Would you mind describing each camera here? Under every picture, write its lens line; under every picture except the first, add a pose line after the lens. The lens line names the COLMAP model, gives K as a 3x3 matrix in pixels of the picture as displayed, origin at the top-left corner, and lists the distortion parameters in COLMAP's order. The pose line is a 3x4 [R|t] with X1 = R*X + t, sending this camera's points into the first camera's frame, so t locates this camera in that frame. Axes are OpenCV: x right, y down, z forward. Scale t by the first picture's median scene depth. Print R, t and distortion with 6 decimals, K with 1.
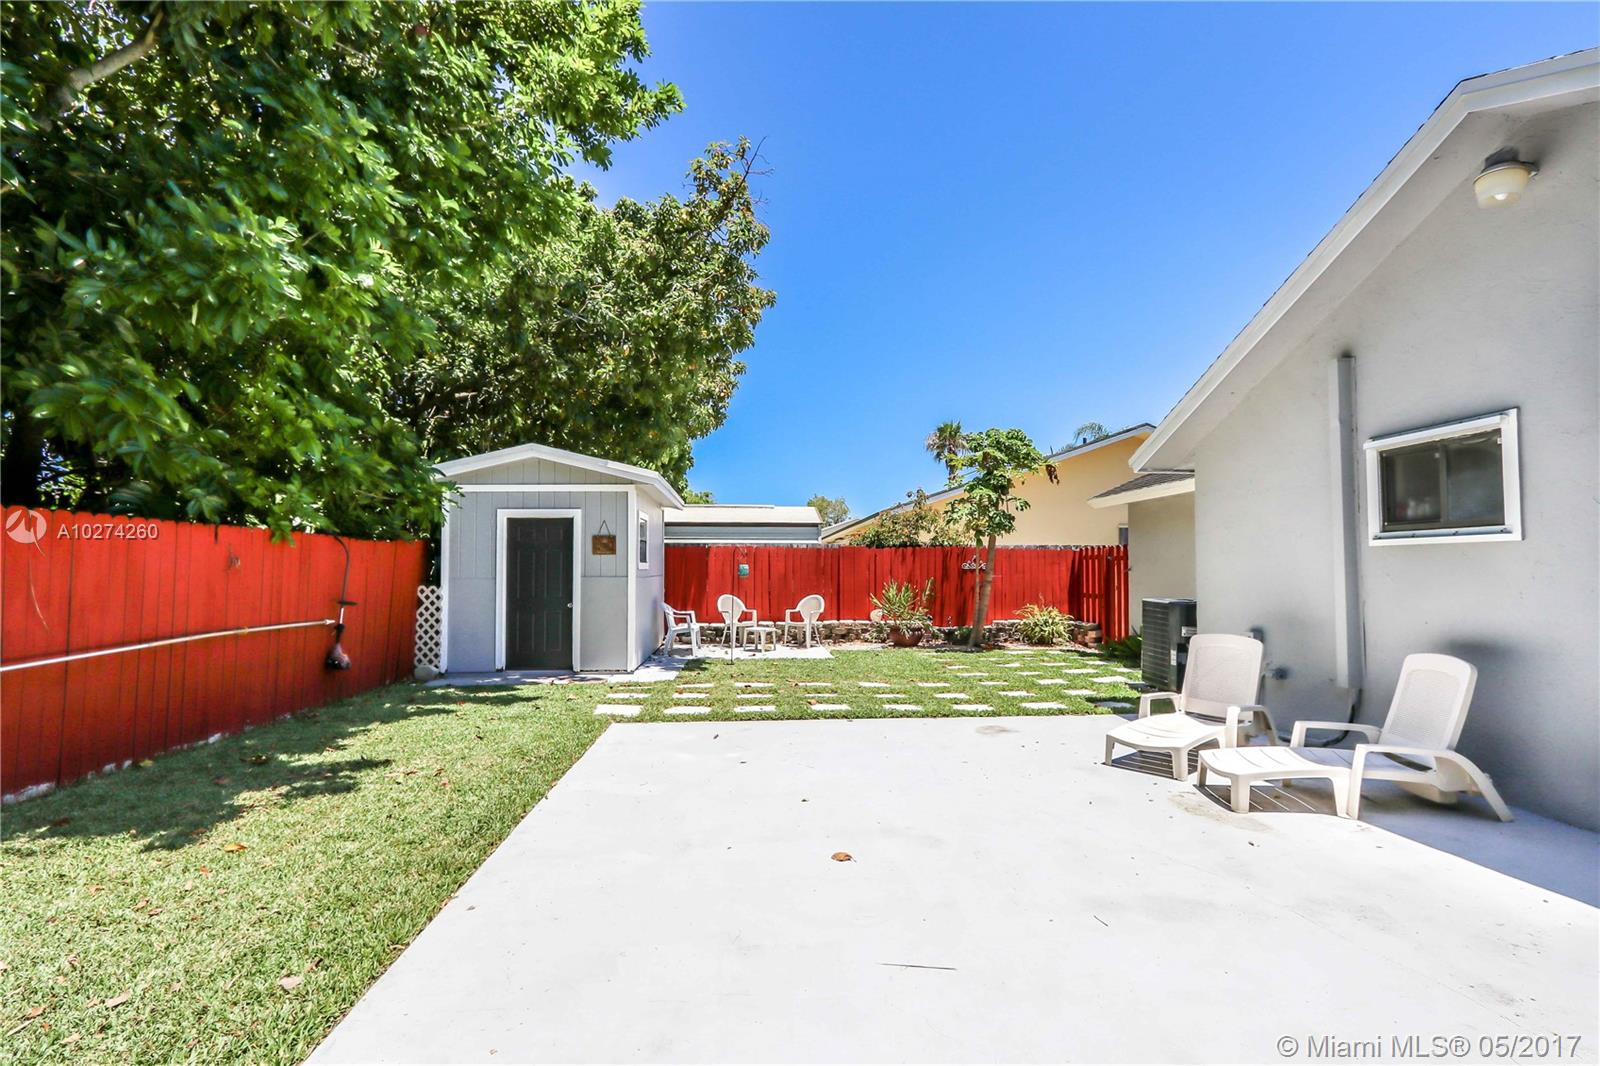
lens RADIAL K [[762.0, 0, 791.9], [0, 762.0, 541.1], [0, 0, 1]] dist [-0.022435, 0.000410]
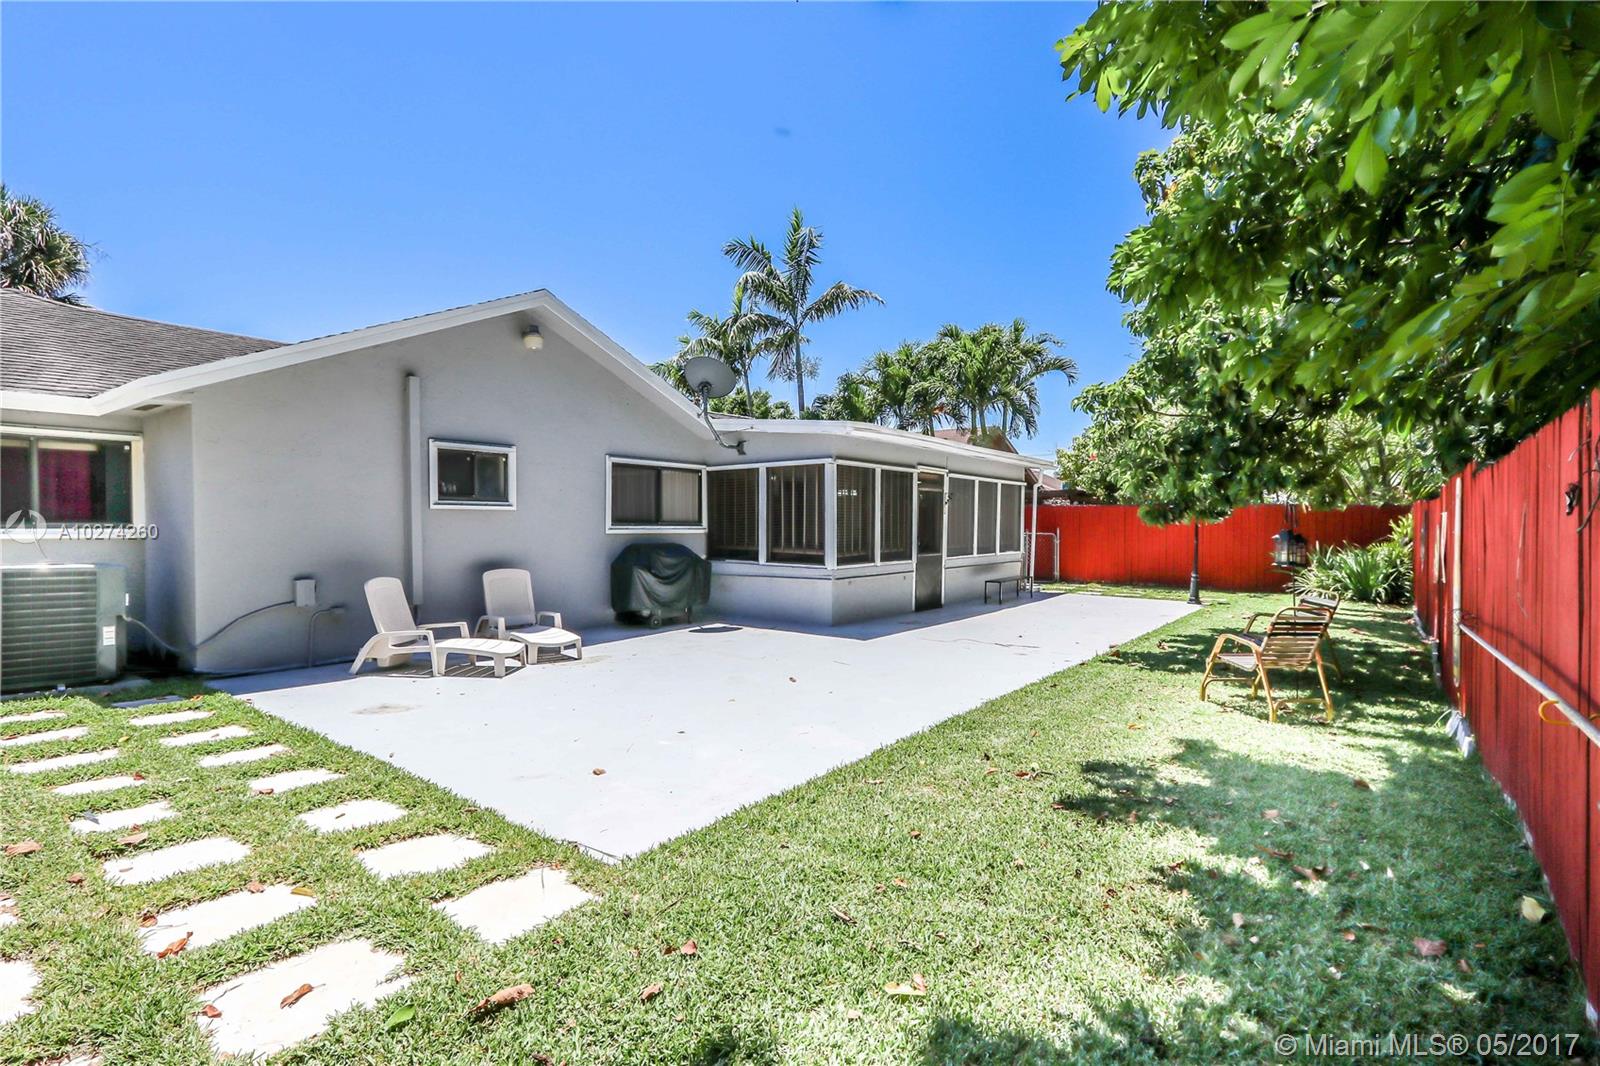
lens RADIAL K [[762.0, 0, 791.9], [0, 762.0, 541.1], [0, 0, 1]] dist [-0.022435, 0.000410]
pose [[-0.739850, -0.009479, 0.672705, -0.969618], [-0.020730, 0.999747, -0.008713, 0.084337], [-0.672452, -0.020391, -0.739860, 1.957553]]
